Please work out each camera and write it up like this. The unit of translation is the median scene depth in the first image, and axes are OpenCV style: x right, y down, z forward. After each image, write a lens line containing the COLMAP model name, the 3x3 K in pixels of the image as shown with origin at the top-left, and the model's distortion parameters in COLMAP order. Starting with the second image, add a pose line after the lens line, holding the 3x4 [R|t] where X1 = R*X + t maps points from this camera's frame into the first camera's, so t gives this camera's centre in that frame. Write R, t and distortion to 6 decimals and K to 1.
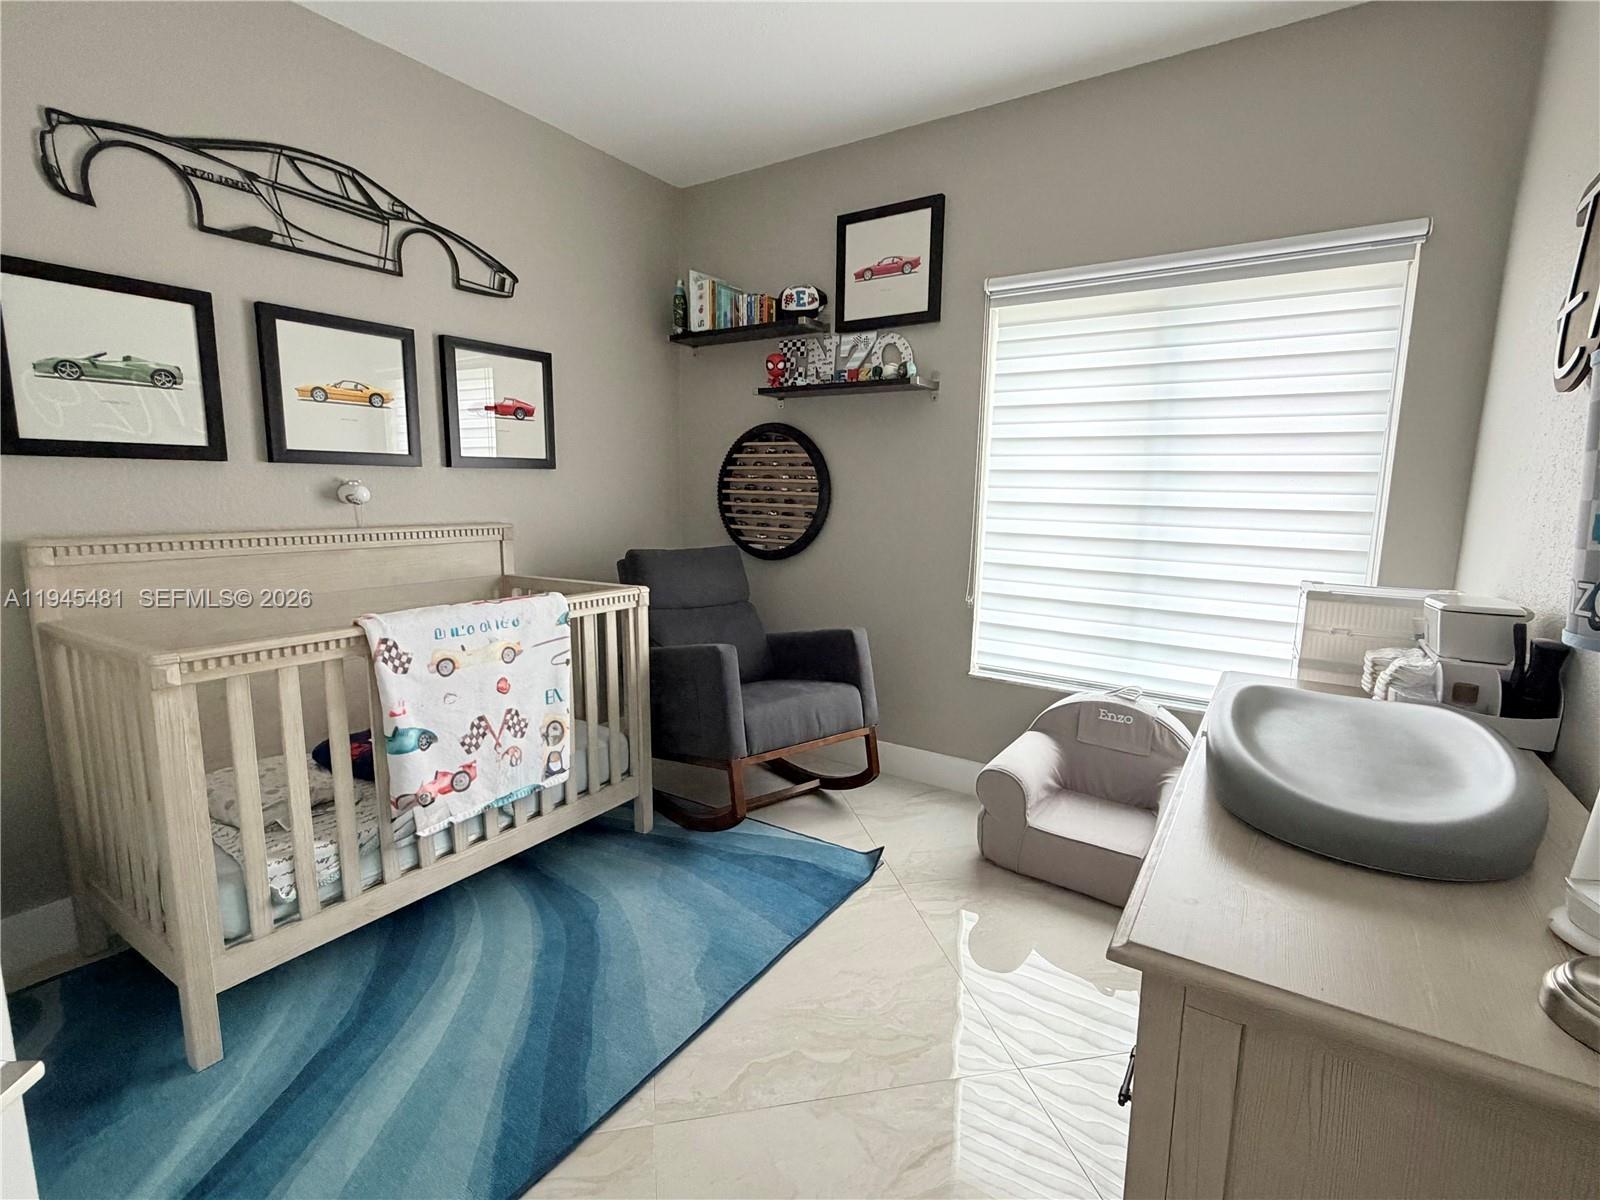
lens RADIAL K [[753.7, 0, 799.5], [0, 753.7, 601.5], [0, 0, 1]] dist [0.023445, -0.003298]
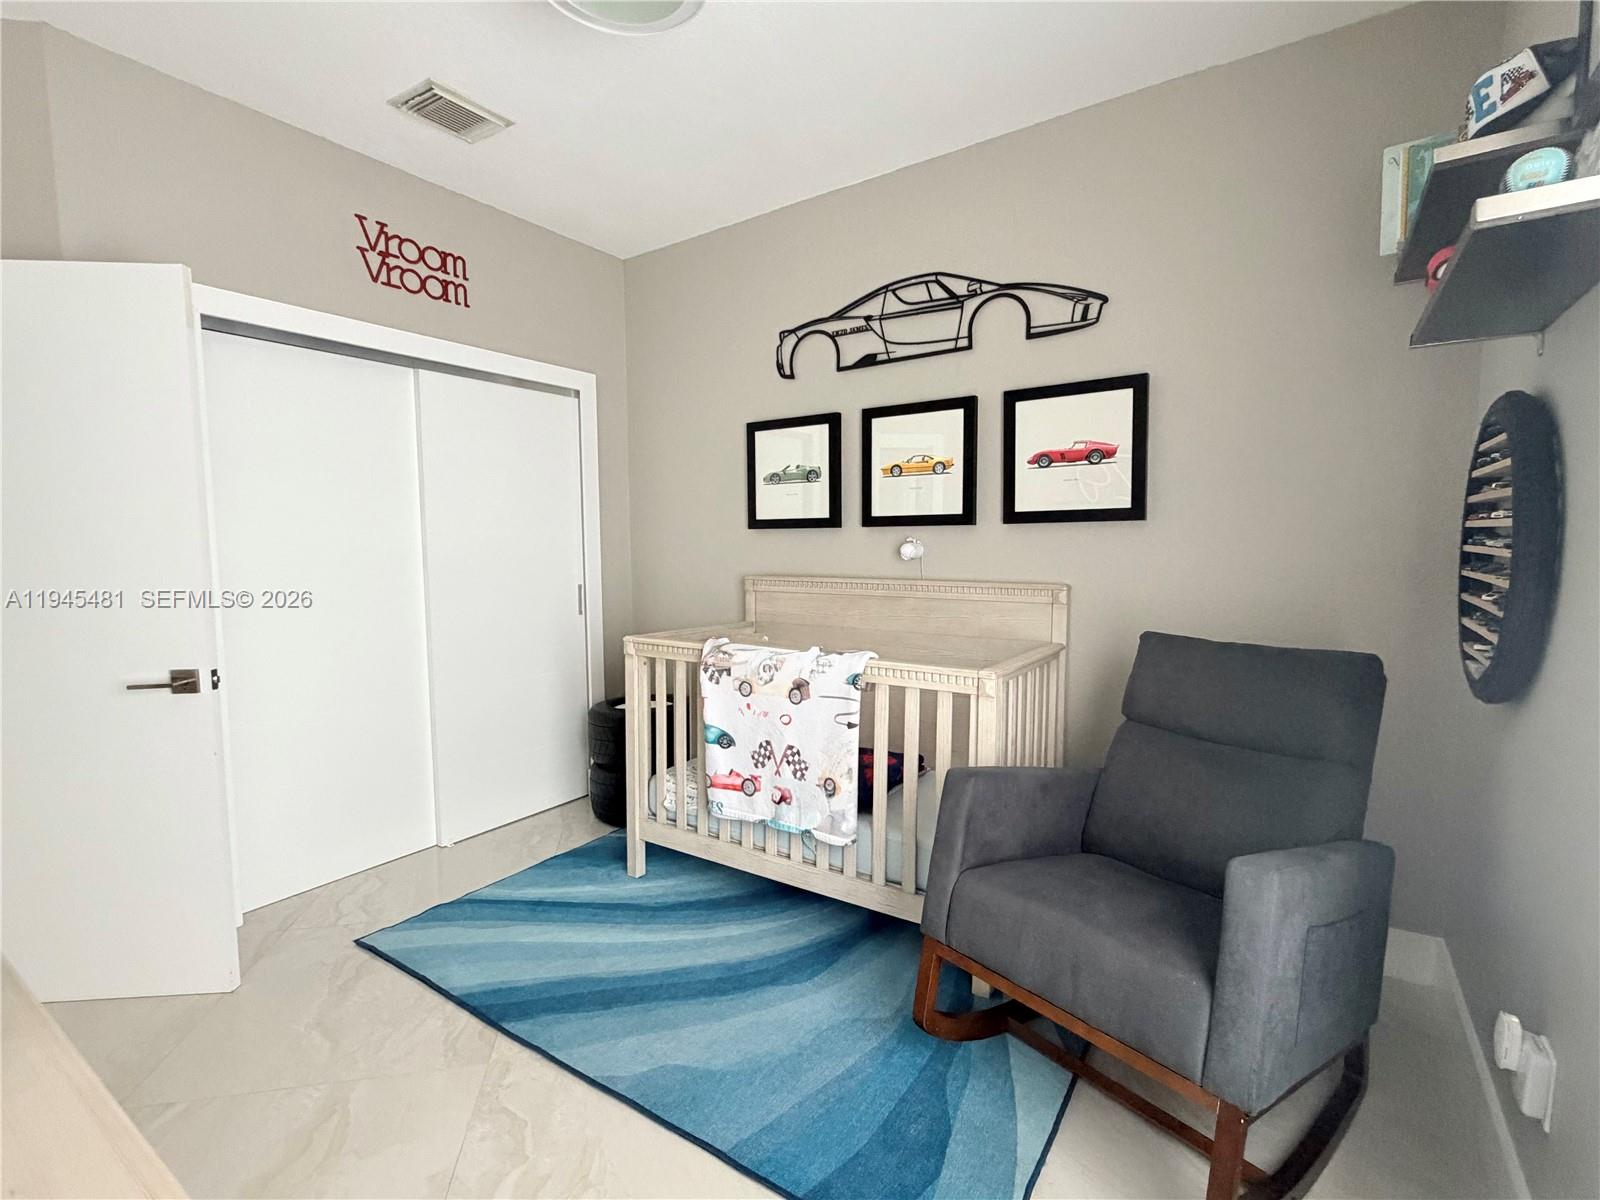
lens RADIAL K [[753.7, 0, 796.4], [0, 753.7, 603.3], [0, 0, 1]] dist [0.023445, -0.003298]
pose [[-0.012277, 0.074089, -0.997176, 0.648793], [-0.148881, 0.986000, 0.075092, -0.135550], [0.988779, 0.149382, -0.001075, 0.931657]]
